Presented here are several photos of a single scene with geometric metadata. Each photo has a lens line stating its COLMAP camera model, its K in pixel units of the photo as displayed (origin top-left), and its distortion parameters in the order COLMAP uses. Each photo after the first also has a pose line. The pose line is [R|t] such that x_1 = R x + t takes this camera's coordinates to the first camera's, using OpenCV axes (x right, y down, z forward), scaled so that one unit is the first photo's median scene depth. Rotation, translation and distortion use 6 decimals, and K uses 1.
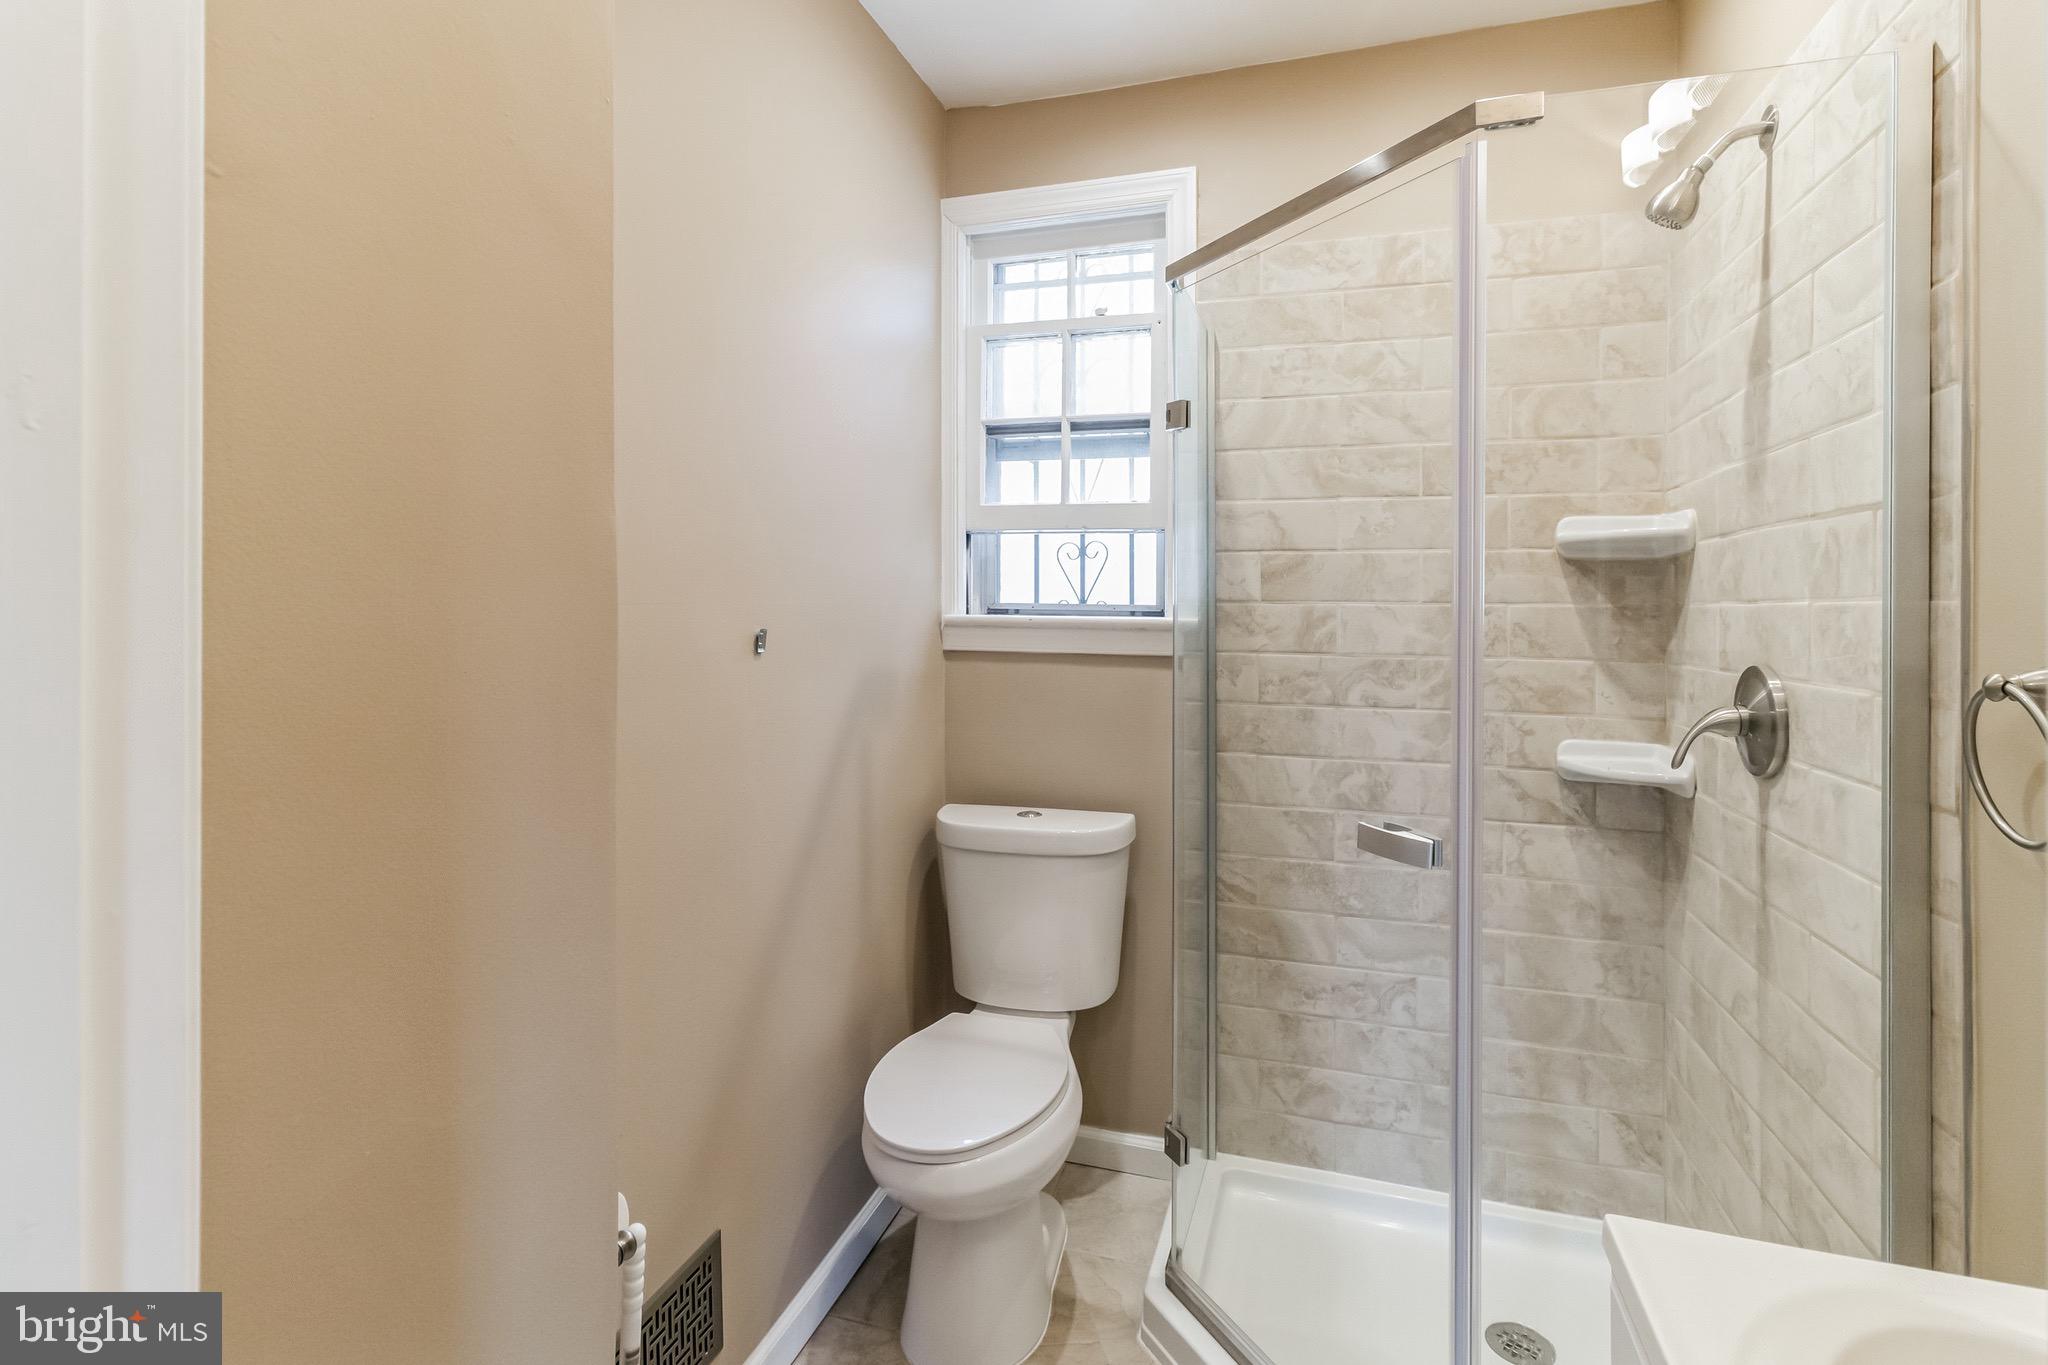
lens RADIAL K [[957.6, 0, 1033.0], [0, 957.6, 627.7], [0, 0, 1]] dist [0.002399, 0.000795]
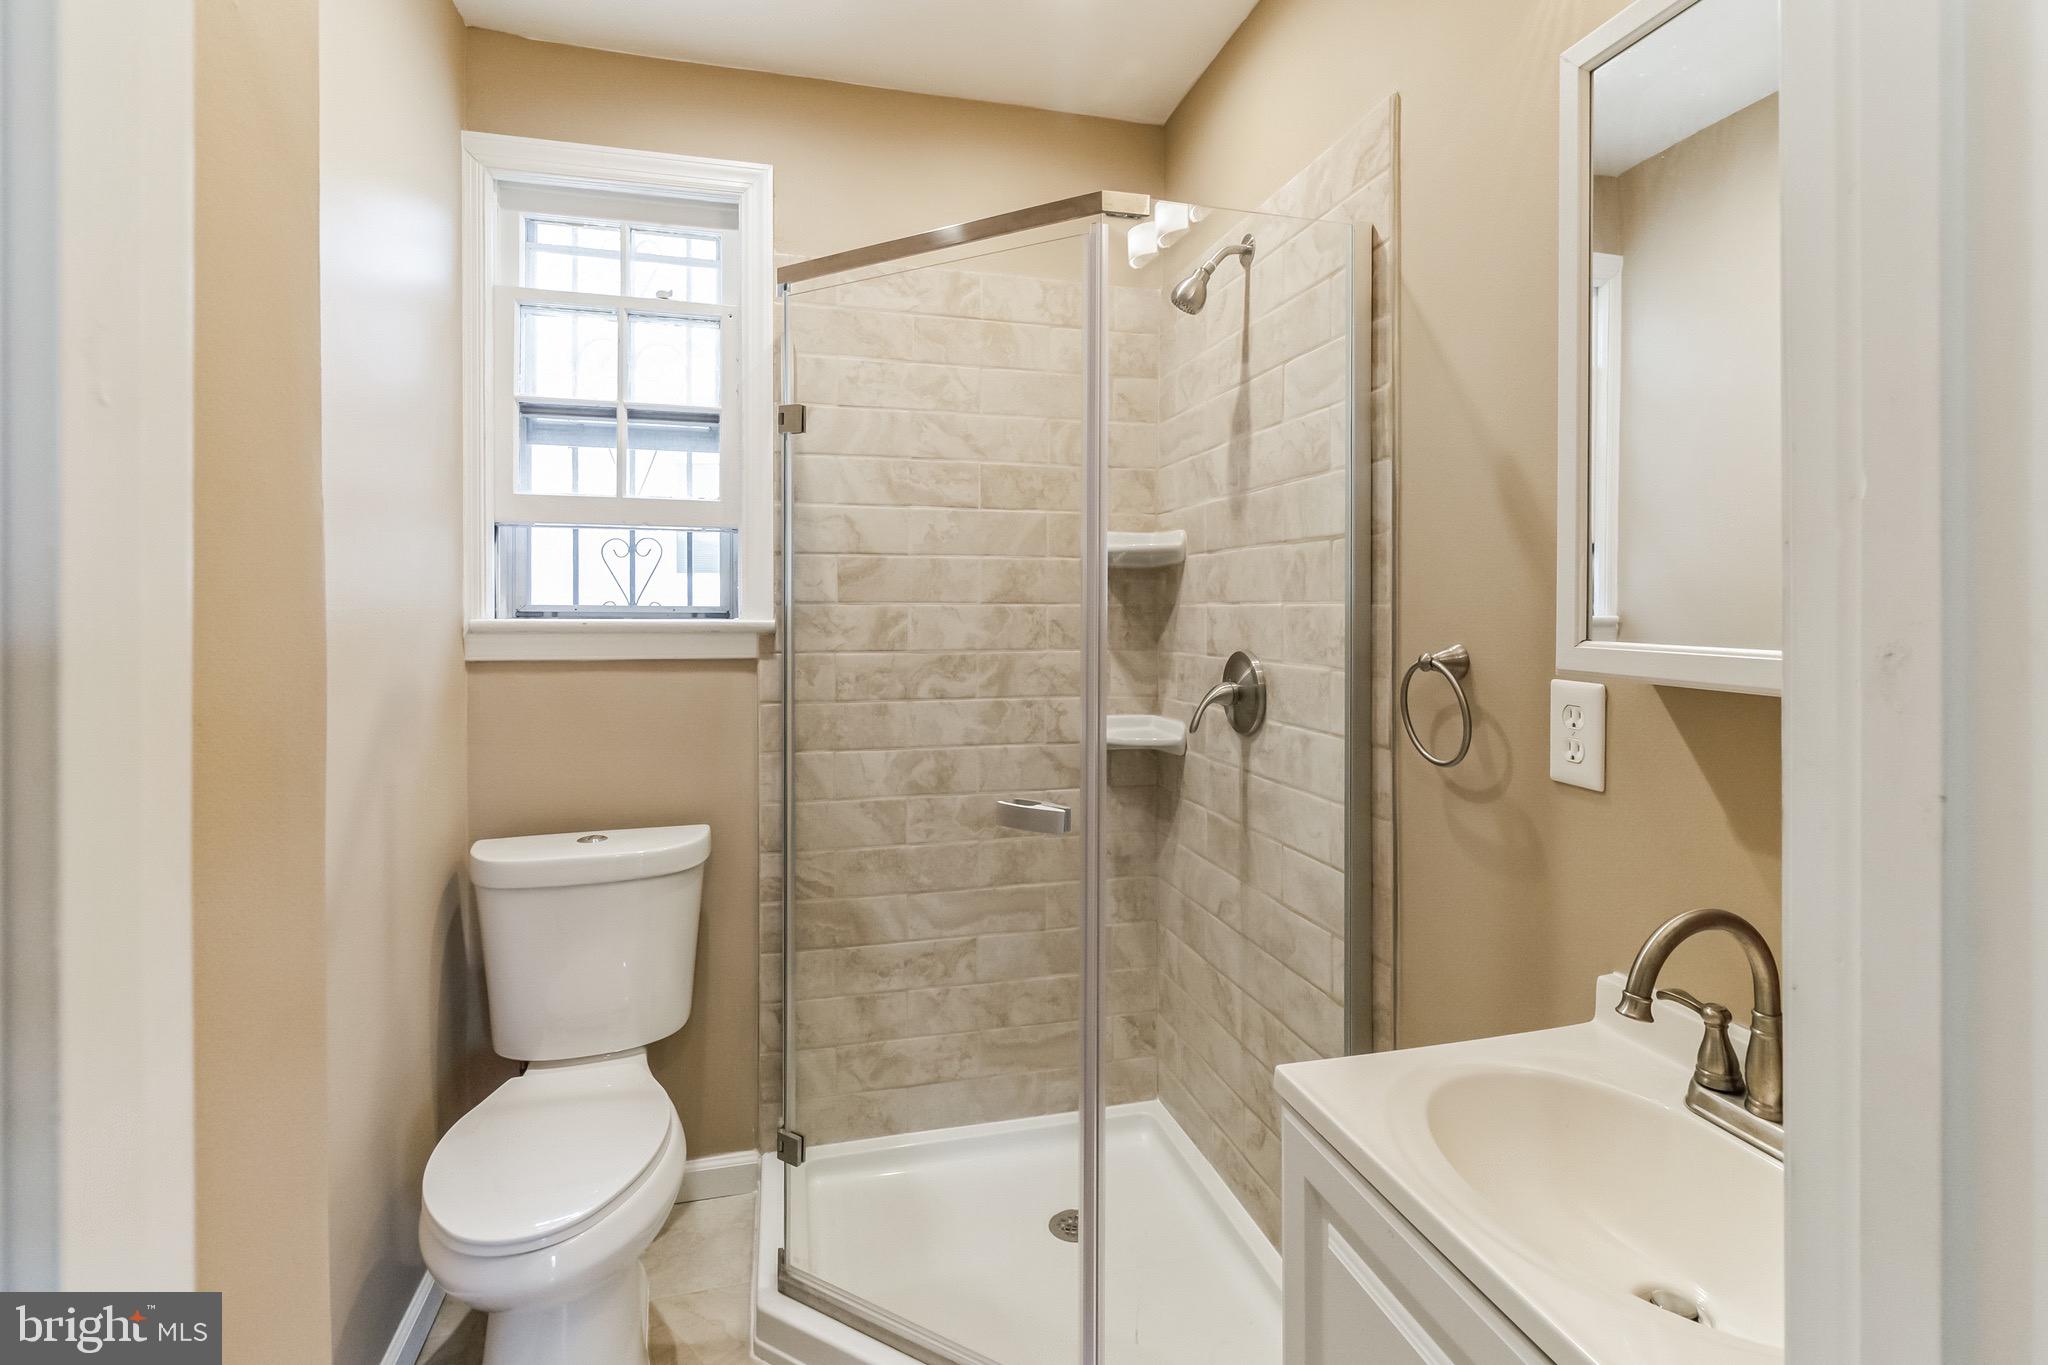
lens RADIAL K [[957.6, 0, 1033.0], [0, 957.6, 627.7], [0, 0, 1]] dist [0.002399, 0.000795]
pose [[0.851158, -0.018756, 0.524575, -0.133335], [0.016321, 0.999824, 0.009267, -0.007068], [-0.524657, 0.000674, 0.851314, 0.012350]]
